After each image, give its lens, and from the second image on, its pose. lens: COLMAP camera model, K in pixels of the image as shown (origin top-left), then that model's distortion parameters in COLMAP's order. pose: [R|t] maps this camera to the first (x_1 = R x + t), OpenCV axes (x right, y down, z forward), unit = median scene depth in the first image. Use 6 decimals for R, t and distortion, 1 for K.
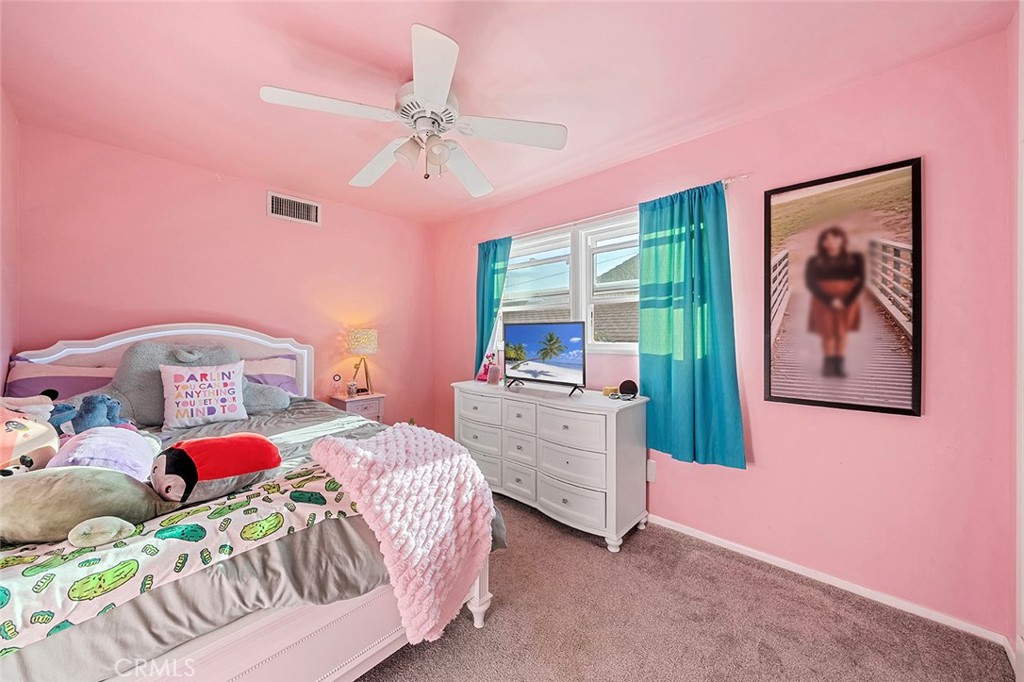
lens RADIAL K [[351.9, 0, 508.7], [0, 351.9, 338.7], [0, 0, 1]] dist [-0.000955, -0.002339]
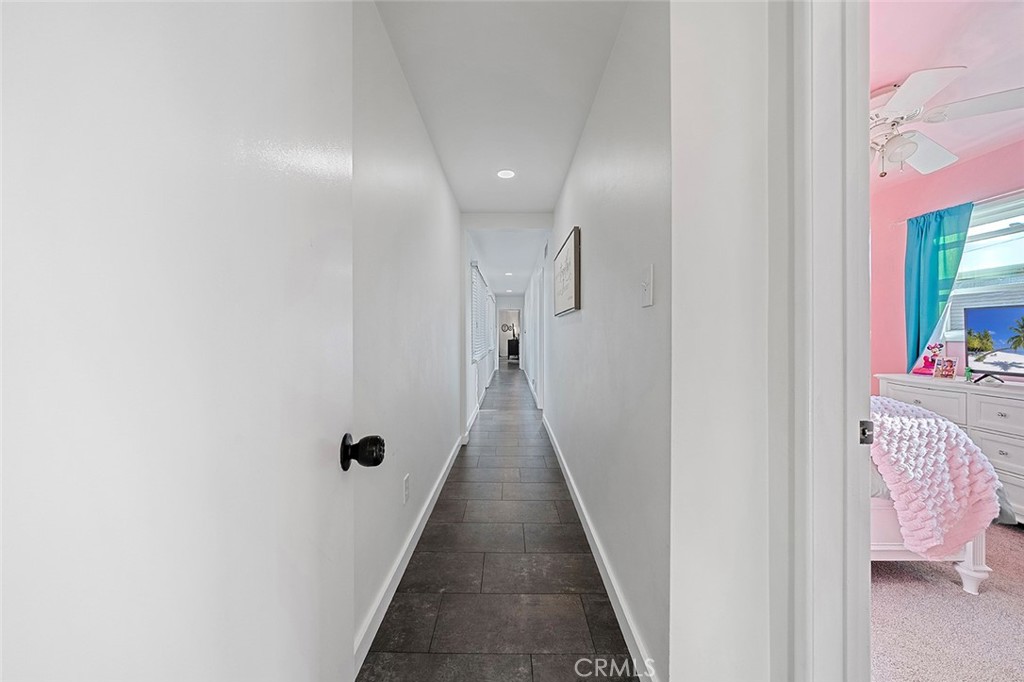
lens RADIAL K [[351.9, 0, 508.7], [0, 351.9, 338.7], [0, 0, 1]] dist [-0.000955, -0.002339]
pose [[0.666350, -0.006088, -0.745614, -0.118680], [-0.002522, 0.999943, -0.010419, 0.043986], [0.745635, 0.008823, 0.666296, -0.369562]]
